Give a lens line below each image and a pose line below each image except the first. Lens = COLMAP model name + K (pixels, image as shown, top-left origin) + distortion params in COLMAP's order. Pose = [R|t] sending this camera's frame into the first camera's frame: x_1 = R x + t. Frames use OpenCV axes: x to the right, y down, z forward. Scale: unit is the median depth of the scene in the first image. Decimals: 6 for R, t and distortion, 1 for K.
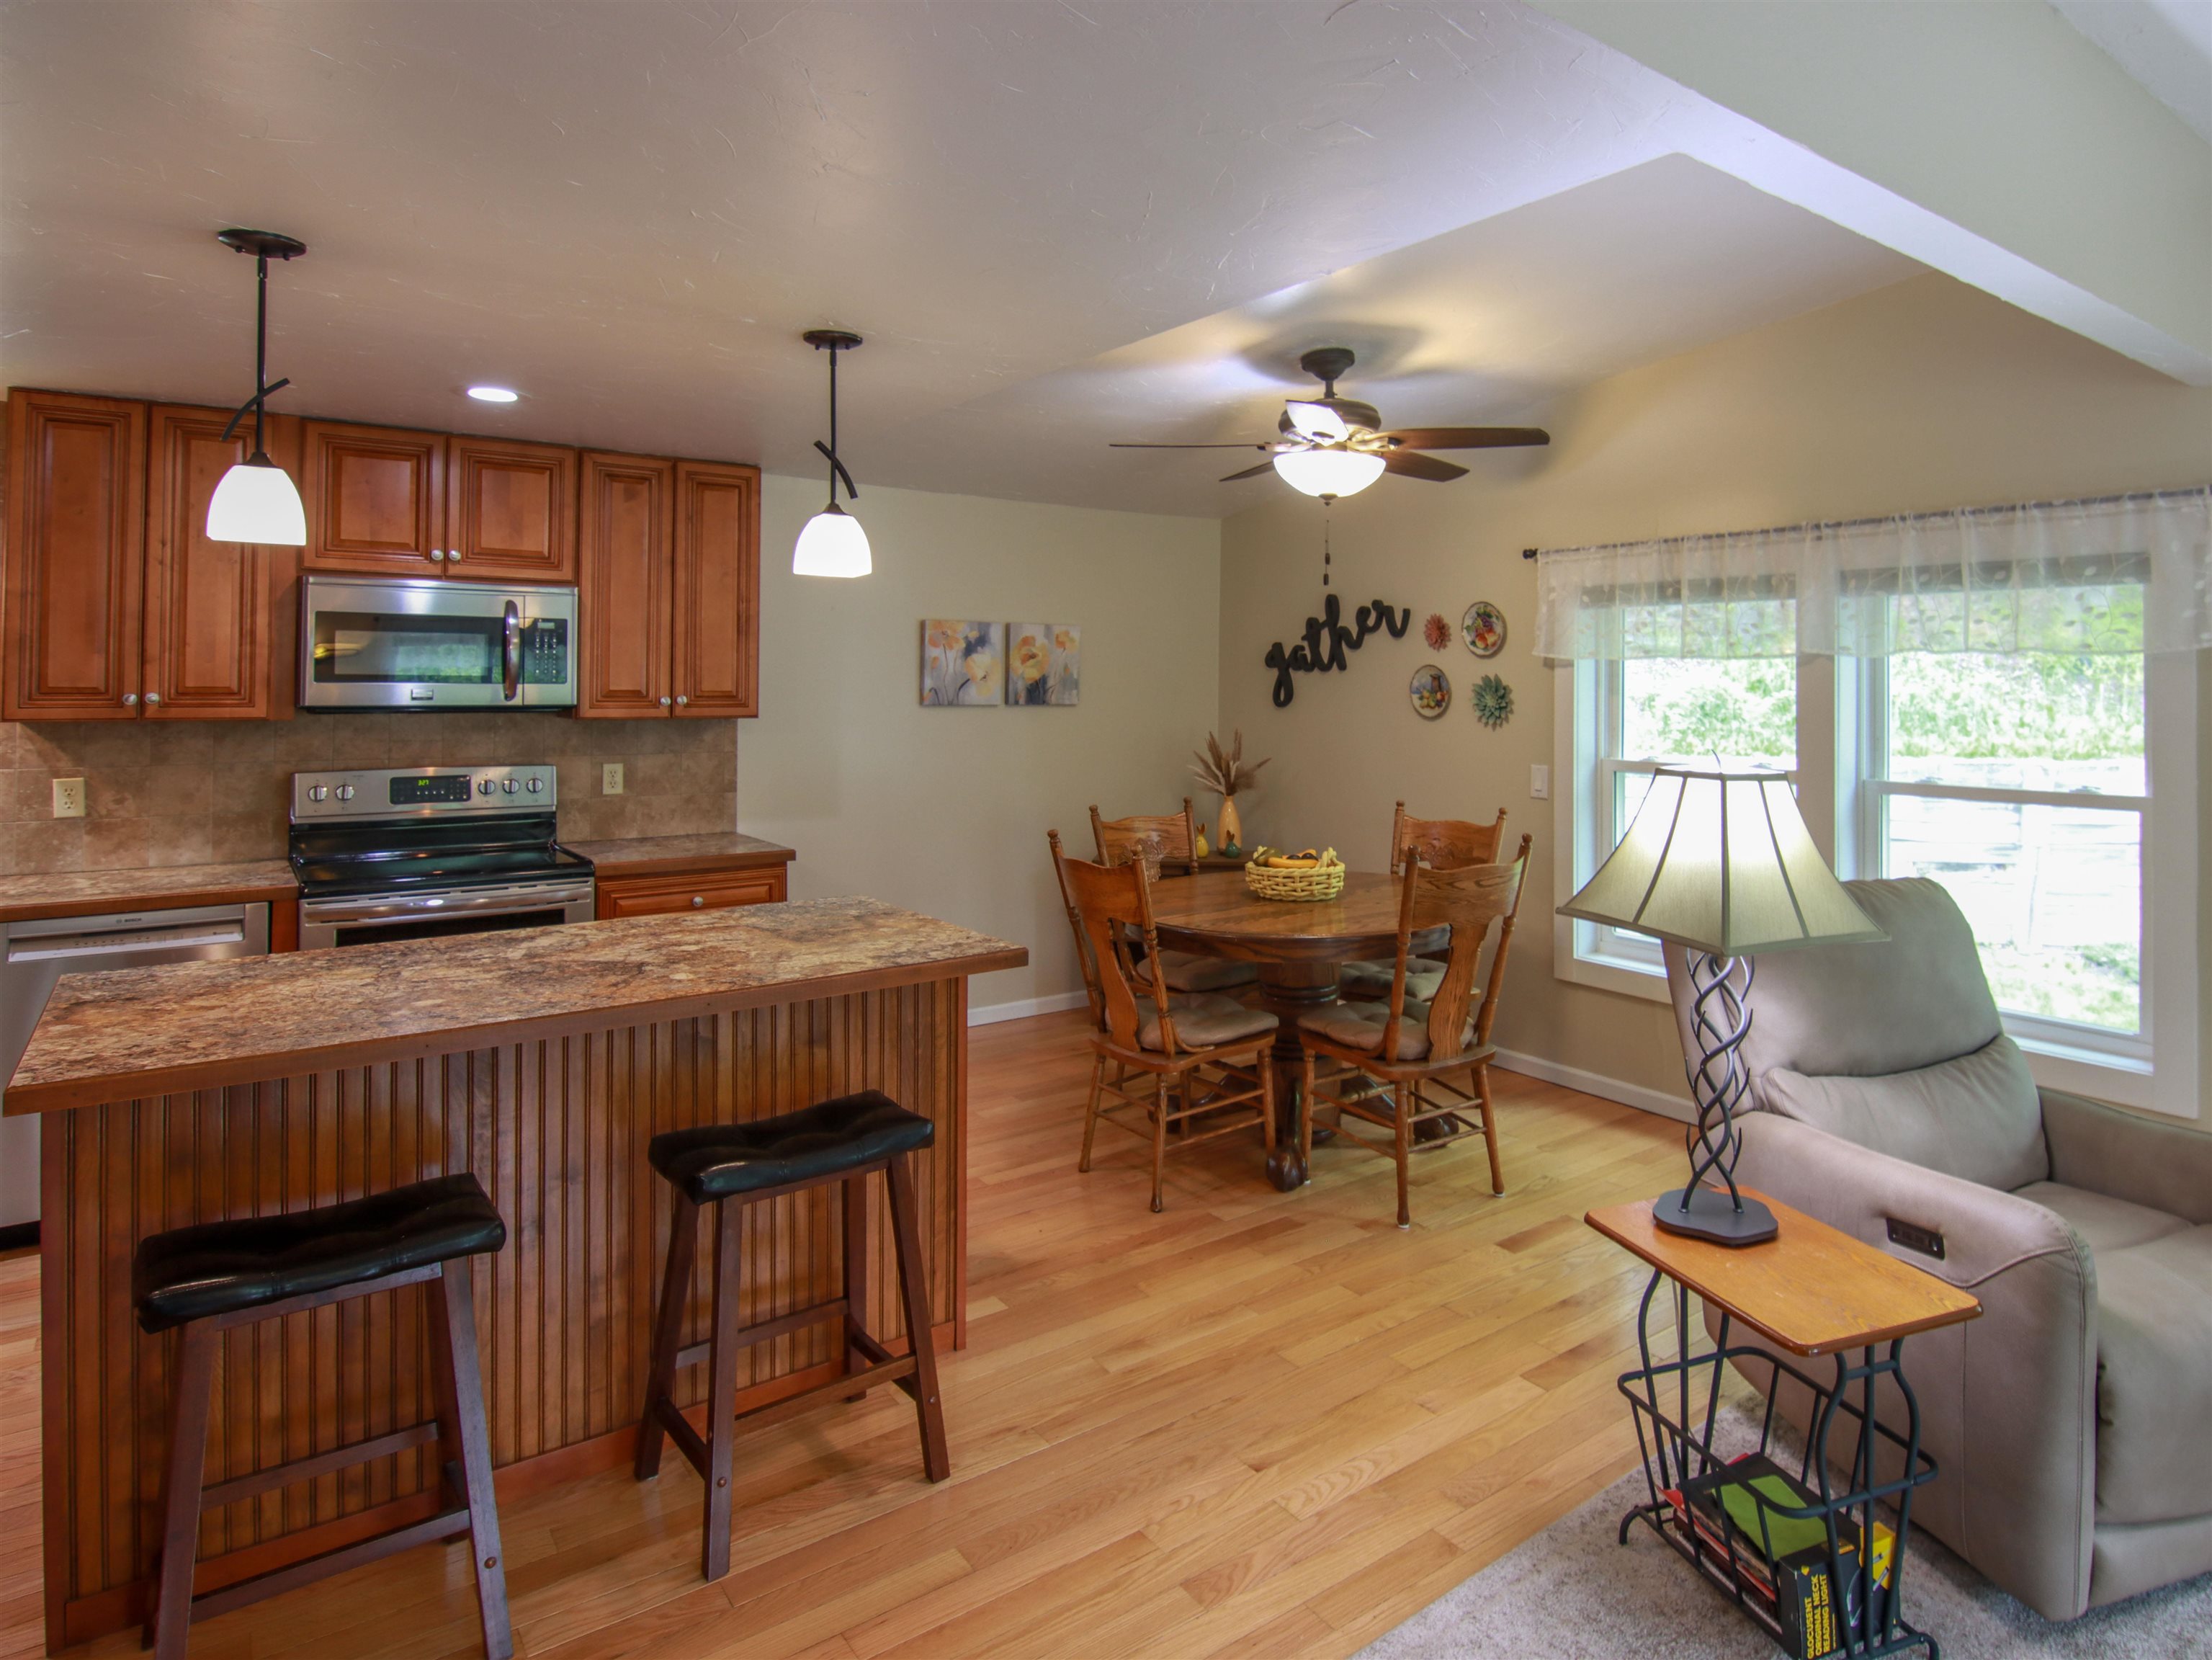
lens RADIAL K [[1291.8, 0, 1236.8], [0, 1291.8, 662.7], [0, 0, 1]] dist [-0.016352, -0.008018]
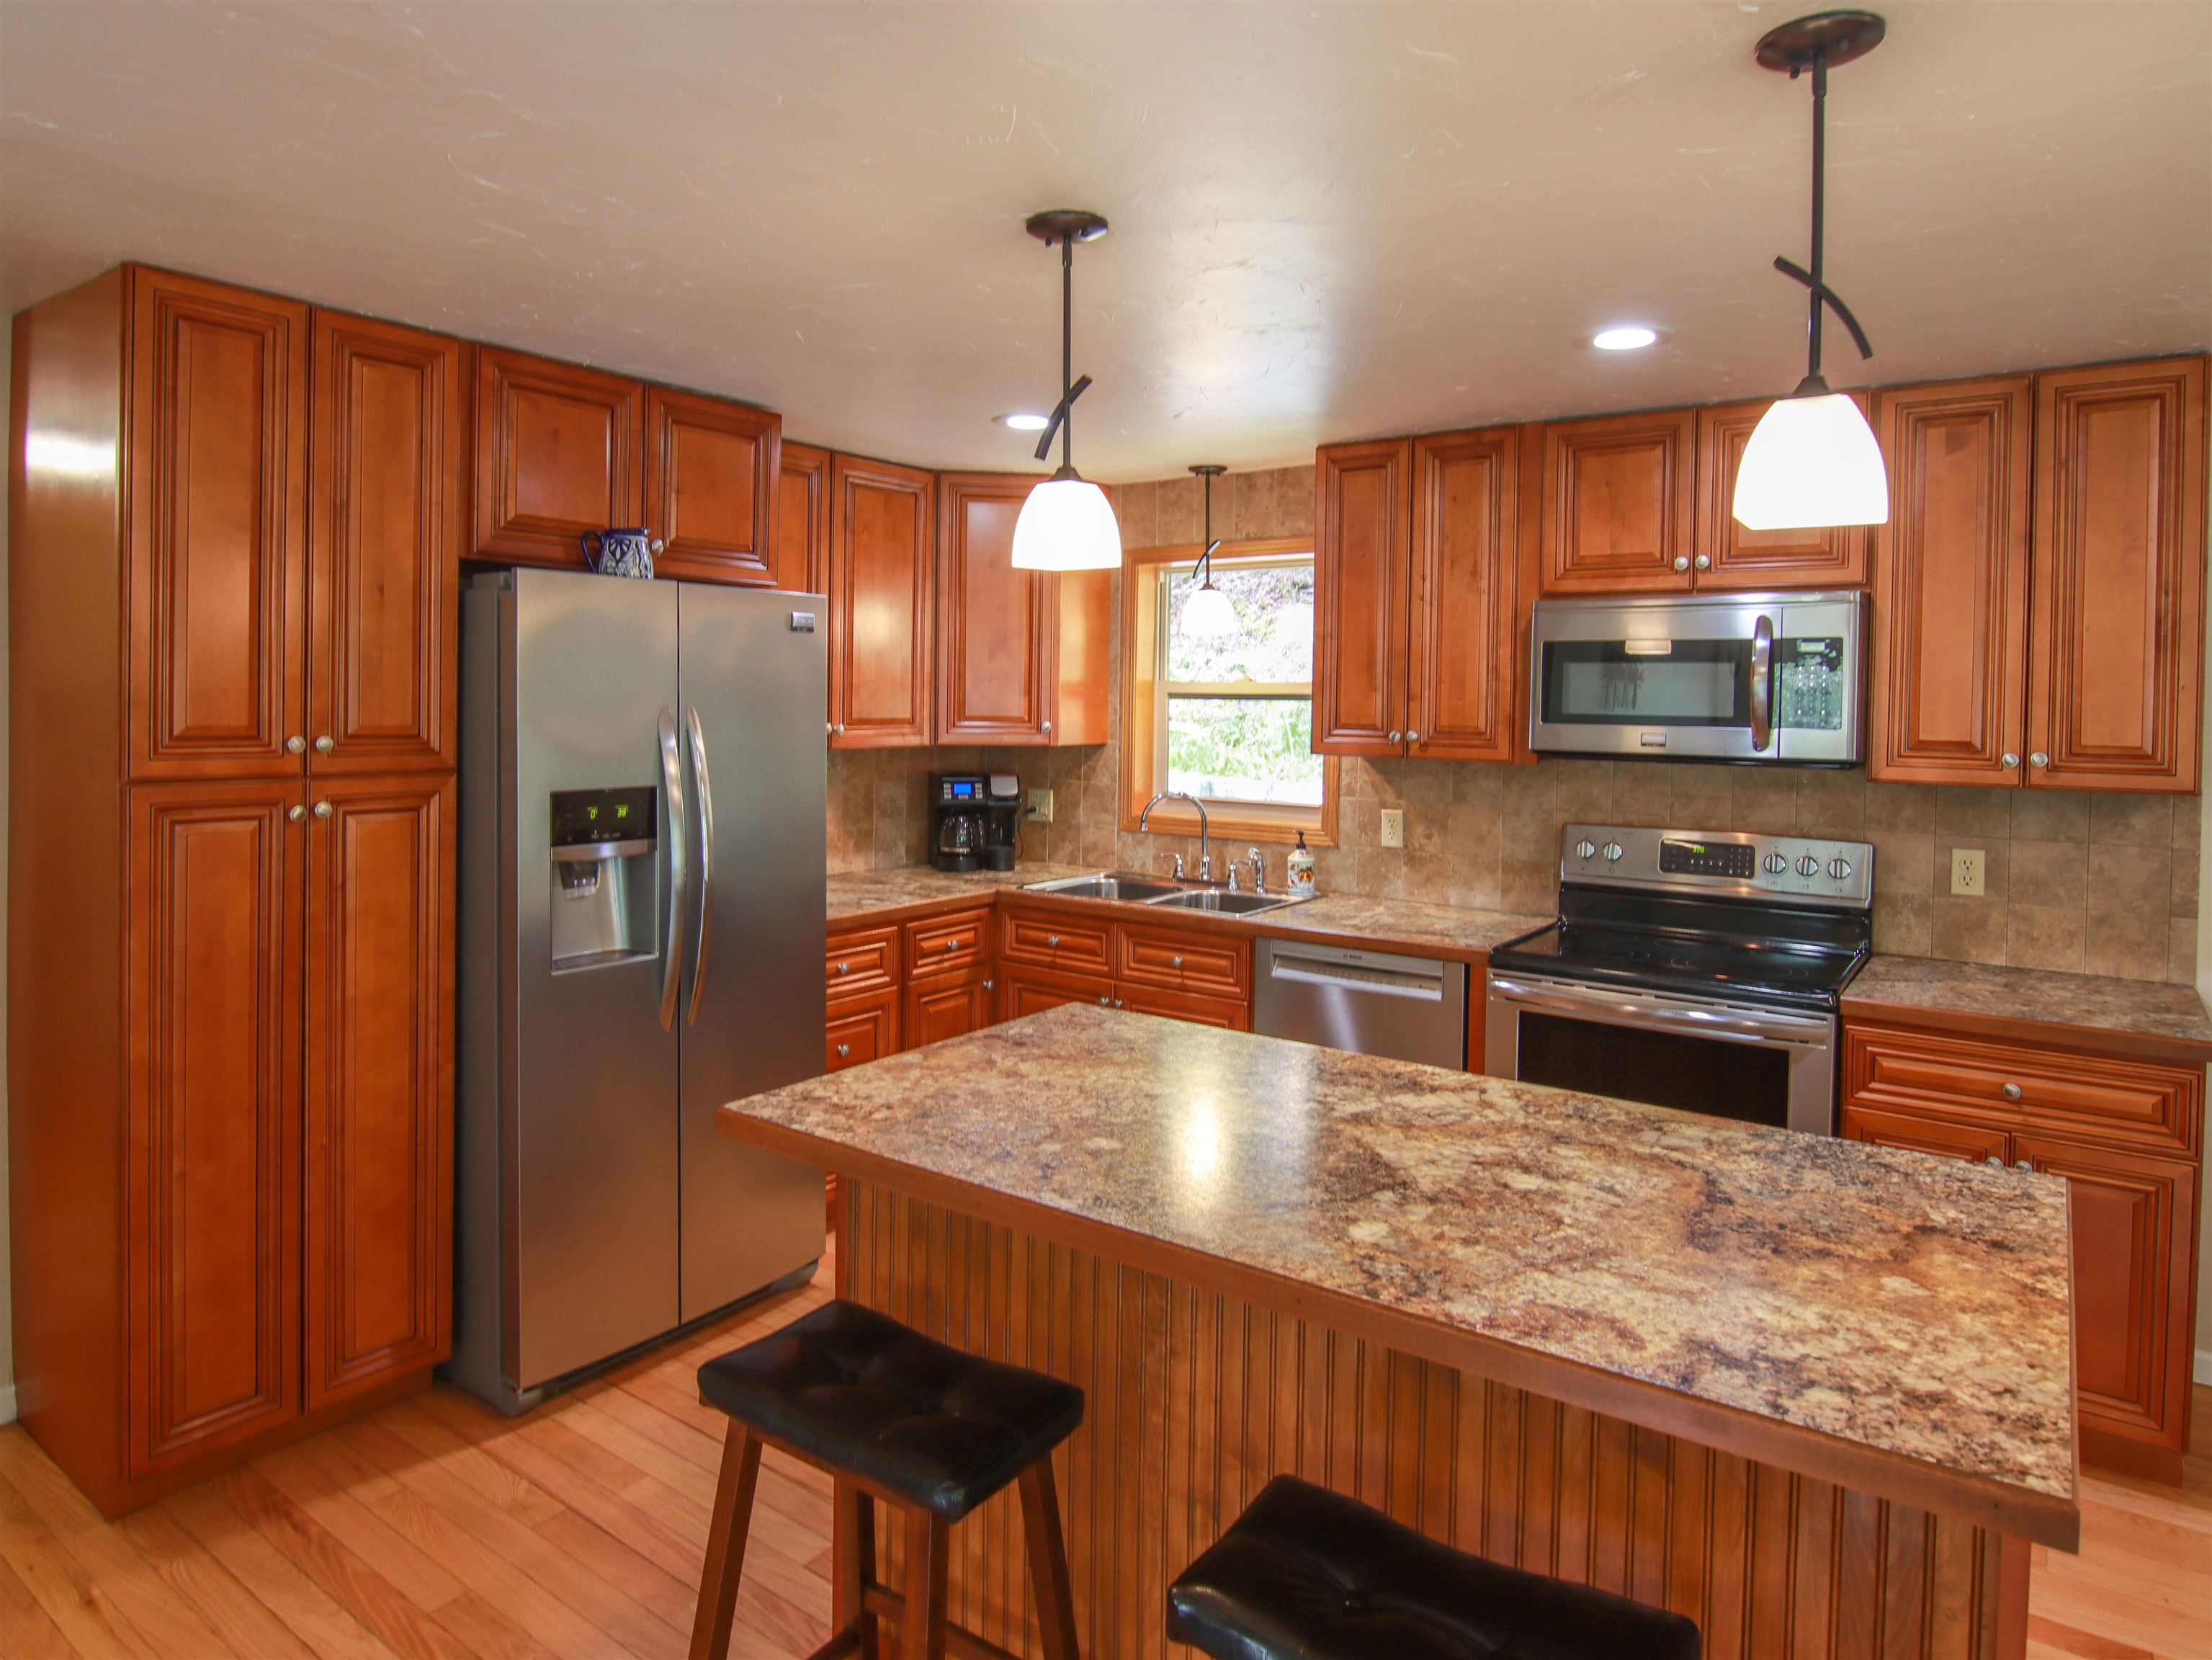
lens RADIAL K [[1336.2, 0, 1101.7], [0, 1336.2, 723.6], [0, 0, 1]] dist [-0.000165, -0.015963]
pose [[0.260248, 0.015612, -0.965416, 0.072887], [0.001871, 0.999859, 0.016673, 0.000302], [0.965540, -0.006145, 0.260182, 0.409401]]
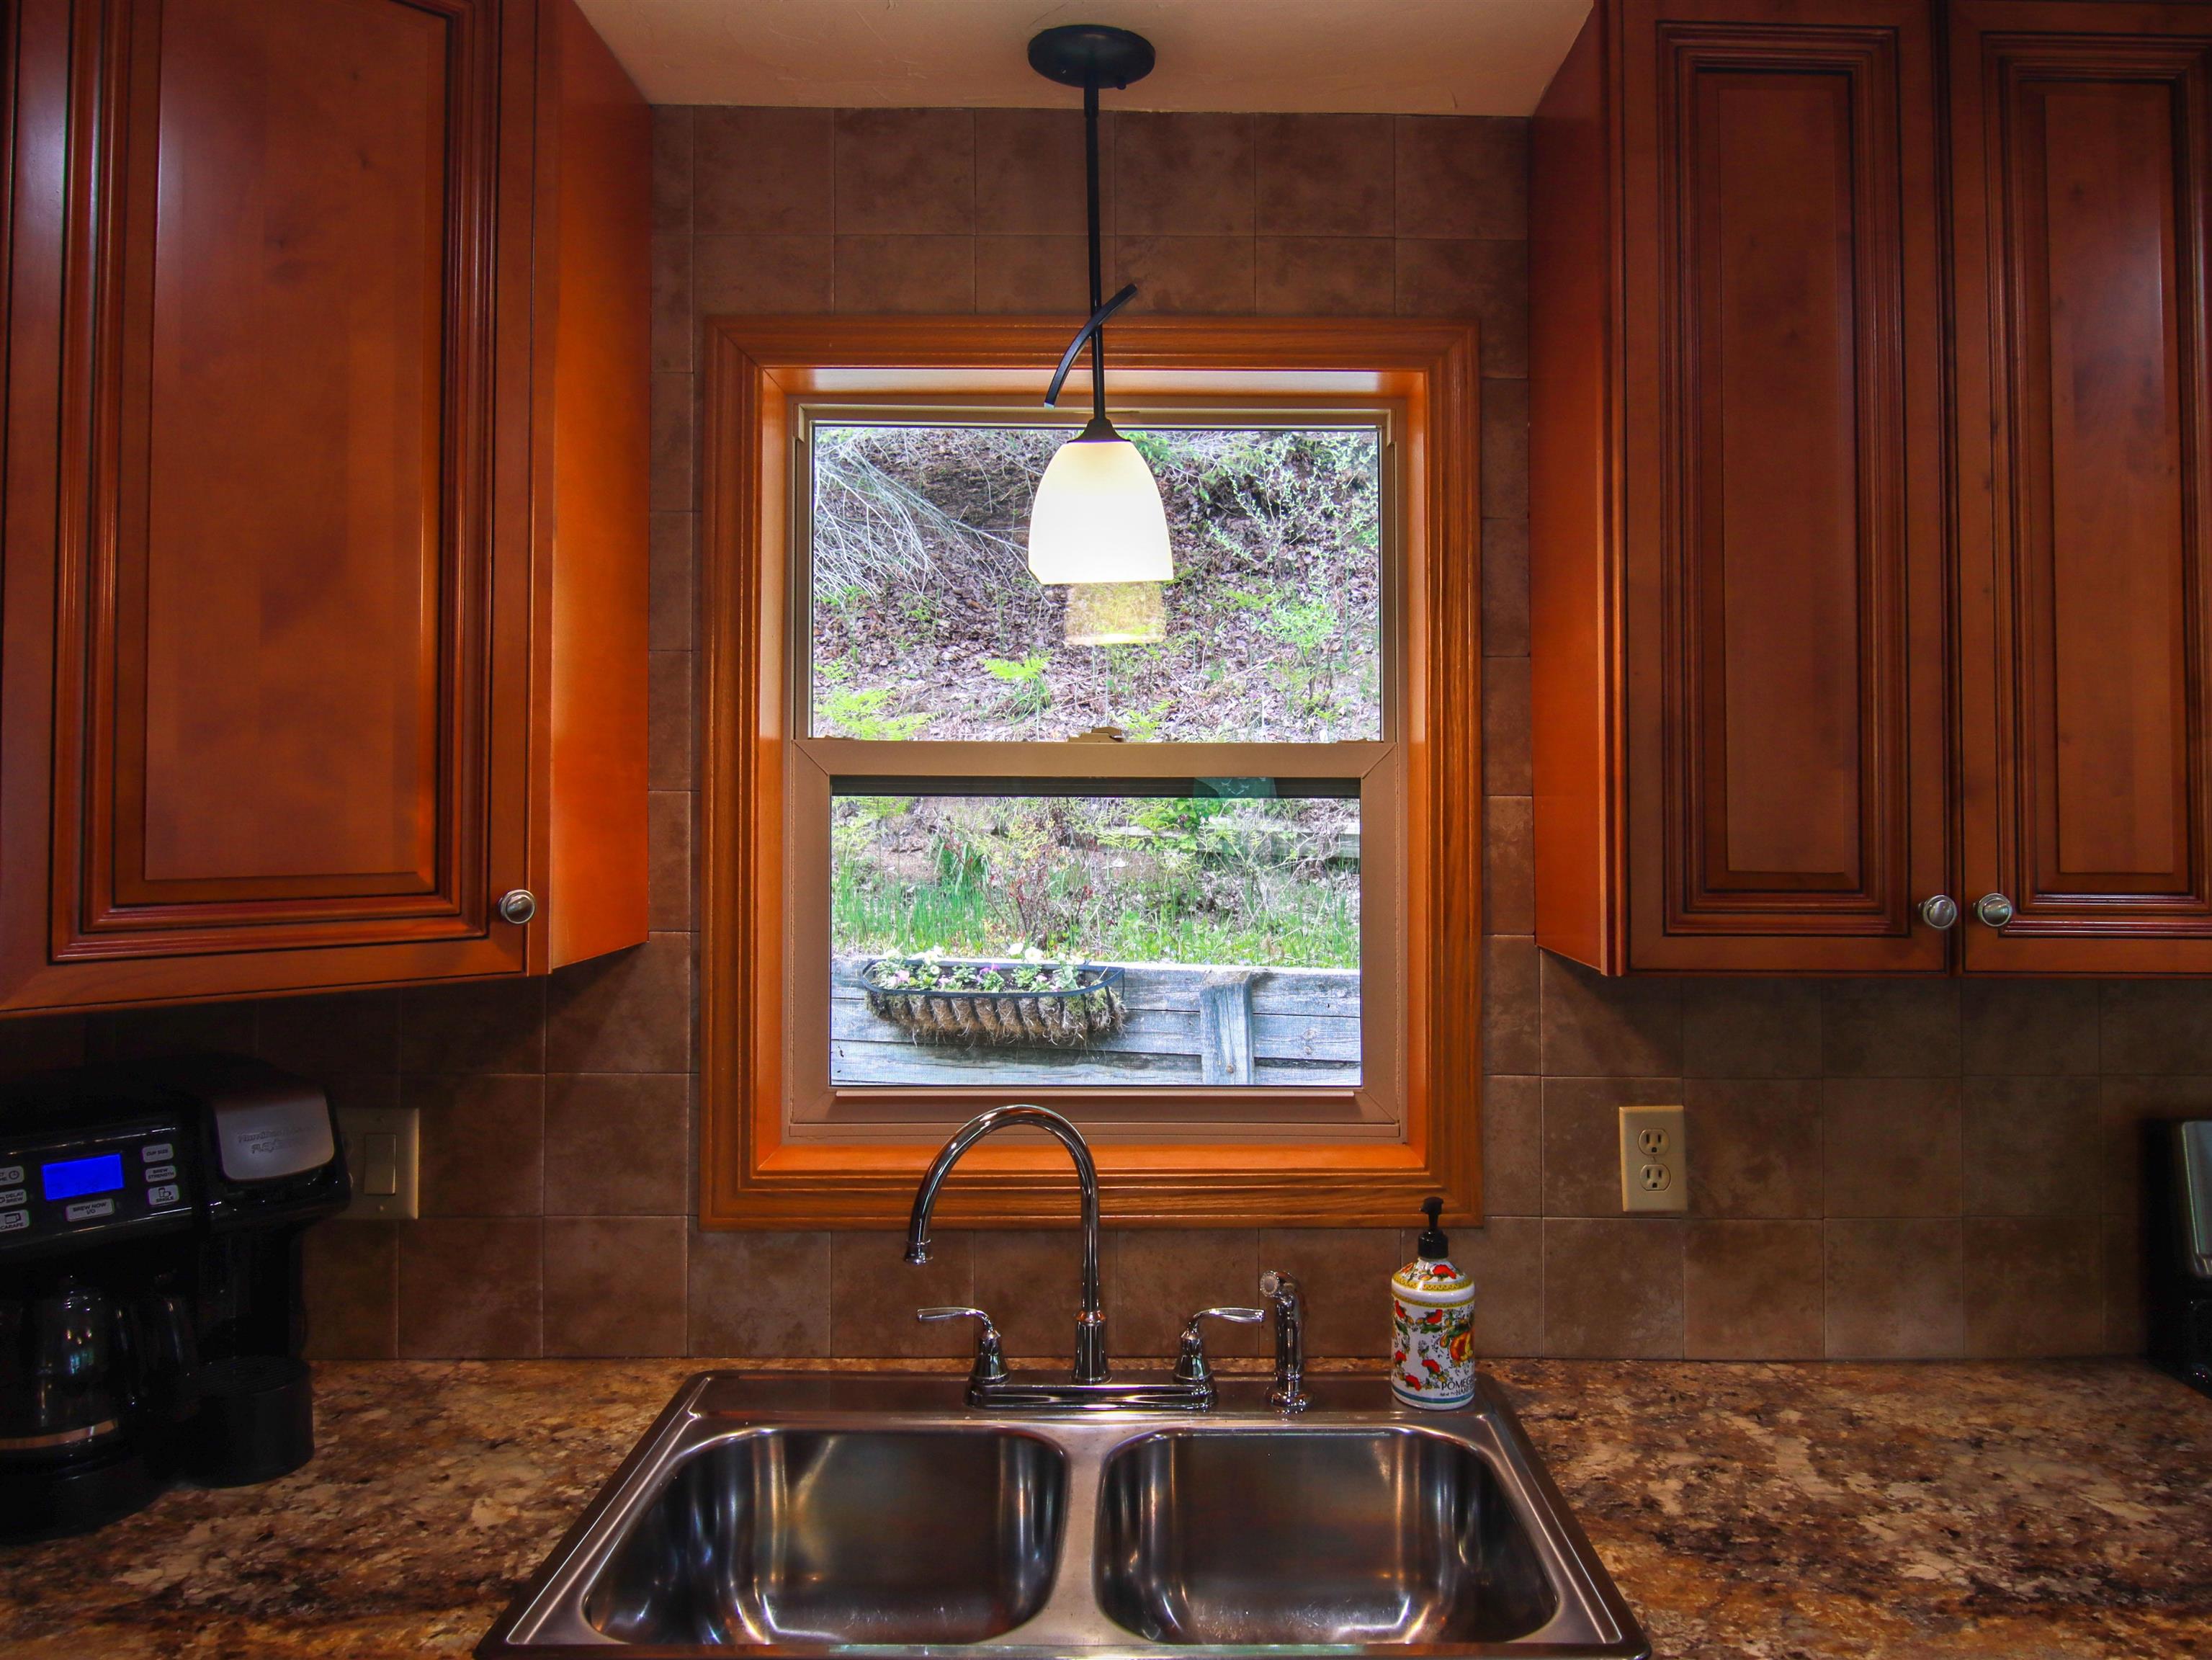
lens RADIAL K [[1582.4, 0, 1209.0], [0, 1582.4, 752.6], [0, 0, 1]] dist [-0.002764, -0.002296]
pose [[0.790342, -0.017493, -0.612417, -0.632792], [0.007612, 0.999796, -0.018735, -0.003983], [0.612619, 0.010145, 0.790313, 0.472786]]
